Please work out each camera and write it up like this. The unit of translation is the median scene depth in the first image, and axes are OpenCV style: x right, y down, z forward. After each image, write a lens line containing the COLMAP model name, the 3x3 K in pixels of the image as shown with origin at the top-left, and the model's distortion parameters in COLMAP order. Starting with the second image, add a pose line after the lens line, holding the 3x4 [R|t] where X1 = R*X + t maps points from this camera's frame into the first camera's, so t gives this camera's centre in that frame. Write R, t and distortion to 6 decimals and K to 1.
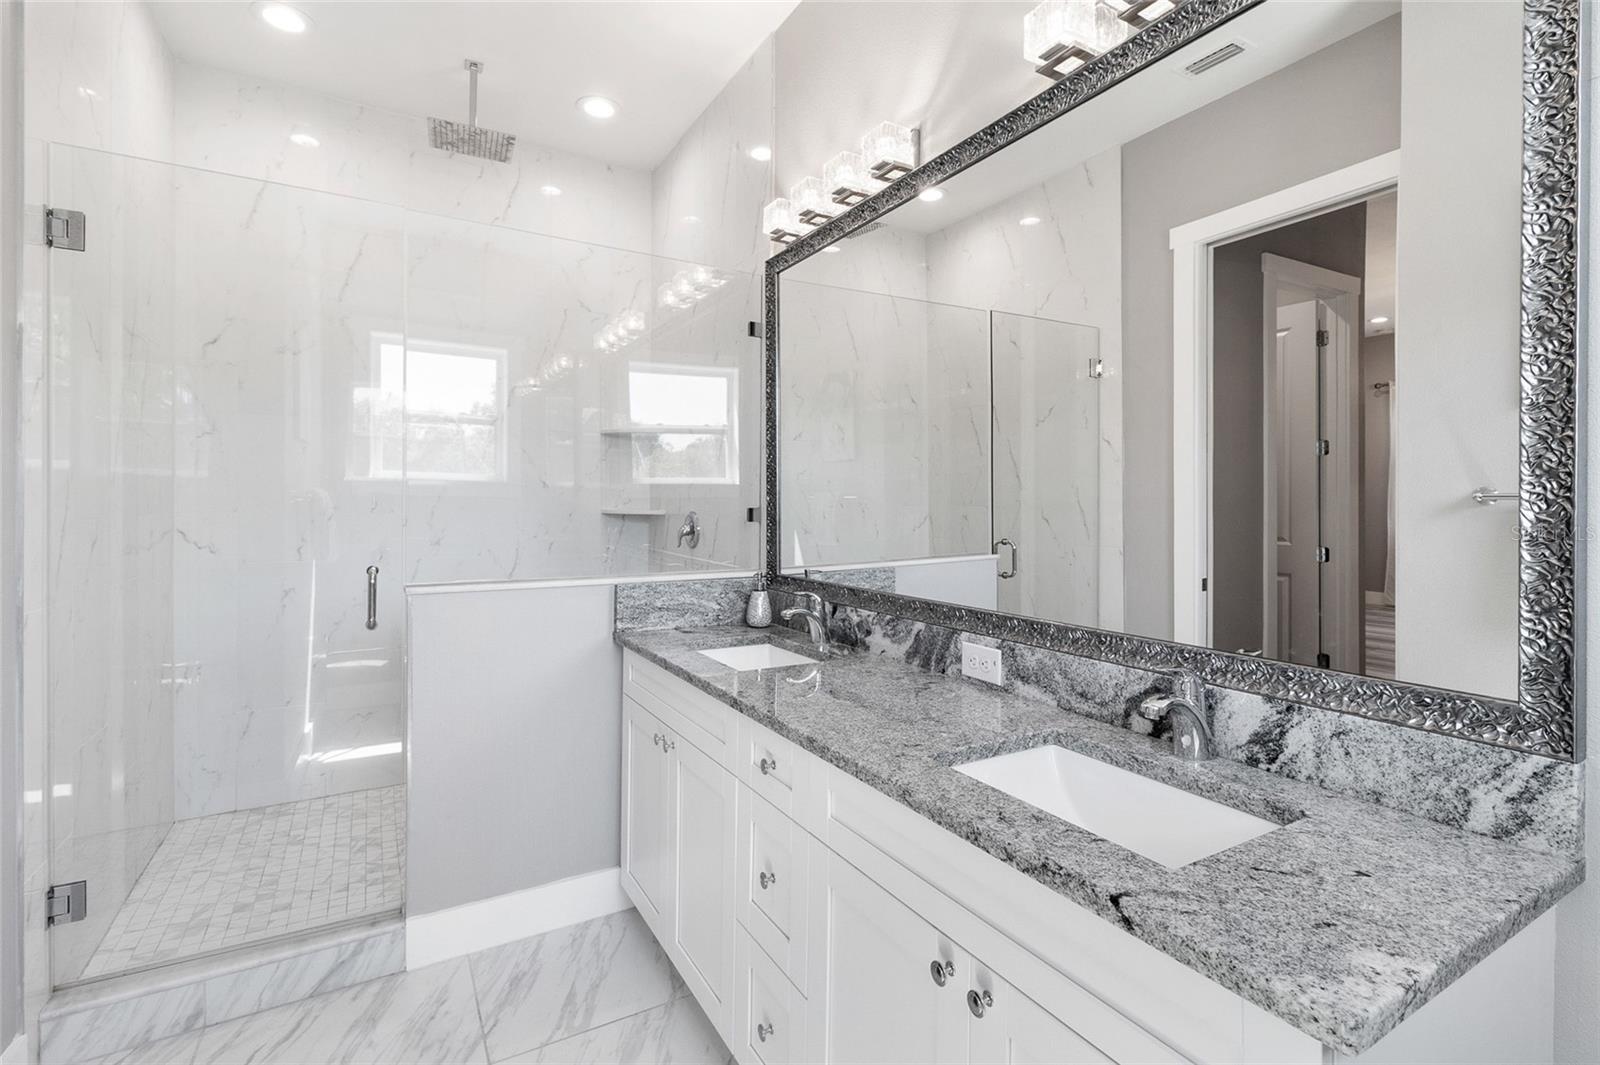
lens RADIAL K [[734.8, 0, 807.8], [0, 734.8, 499.1], [0, 0, 1]] dist [-0.001206, 0.000293]
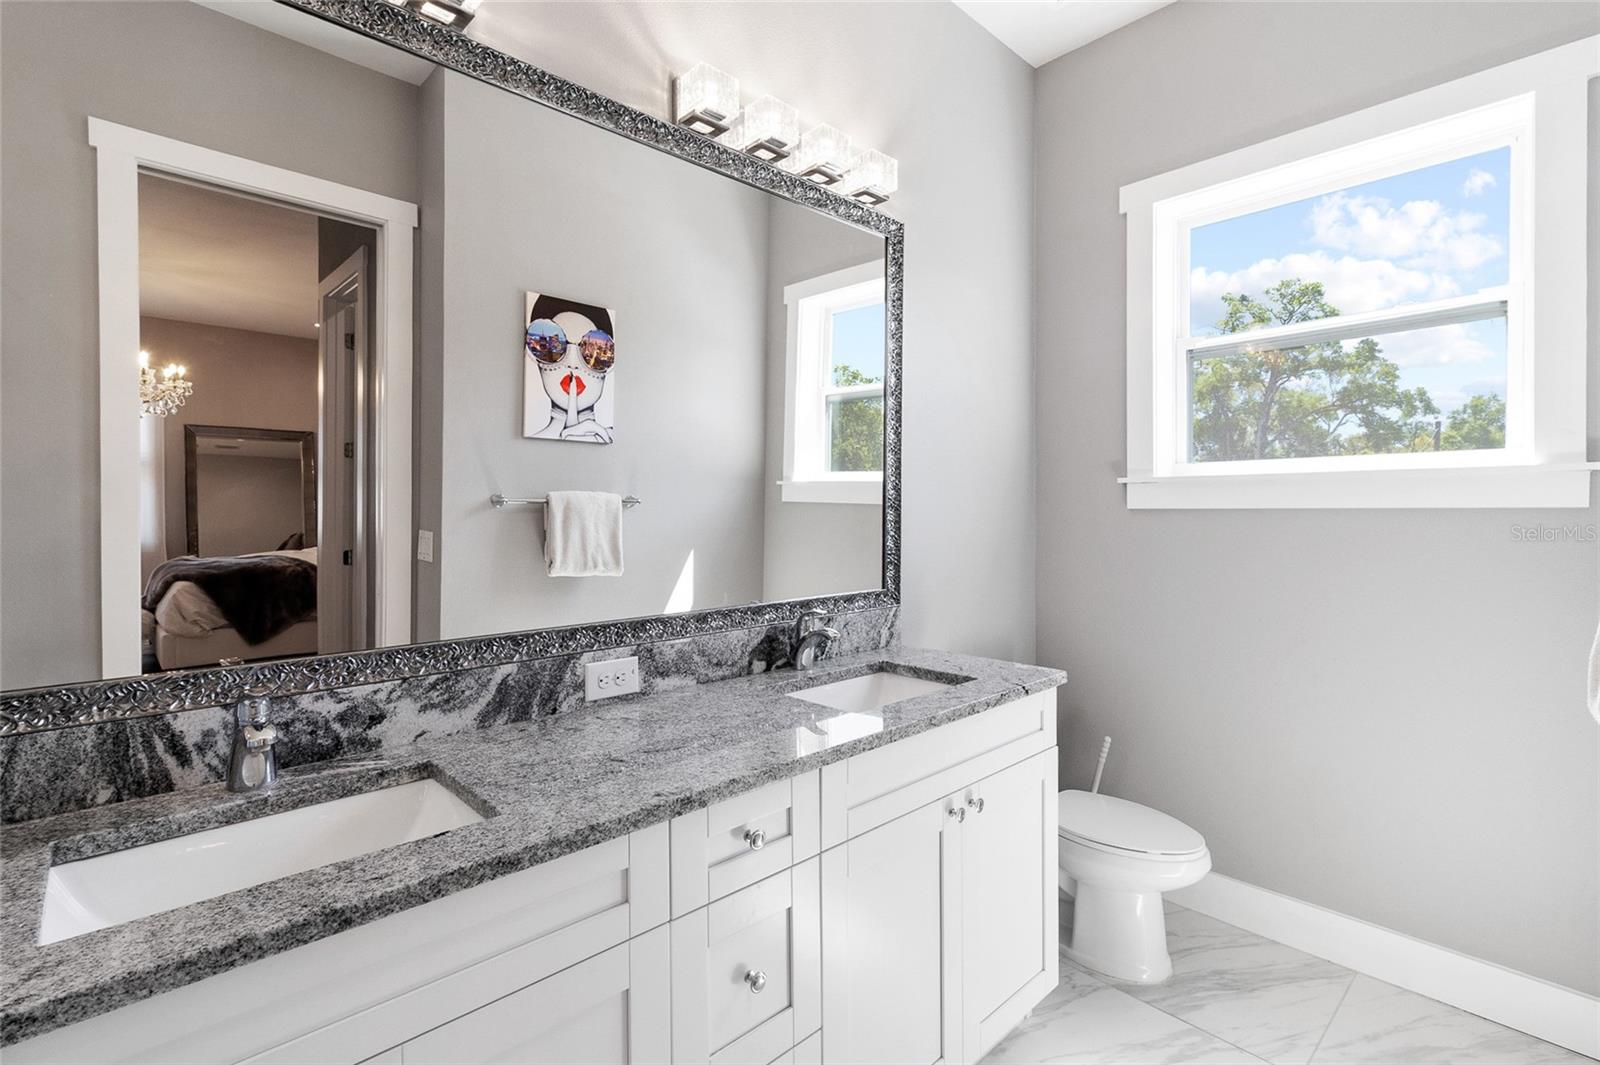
lens RADIAL K [[735.1, 0, 800.0], [0, 735.1, 532.5], [0, 0, 1]] dist [0.000750, 0.000416]
pose [[-0.221961, -0.031364, 0.974551, -0.695425], [-0.003456, 0.999502, 0.031380, 0.010153], [-0.975049, 0.003597, -0.221959, 0.956248]]
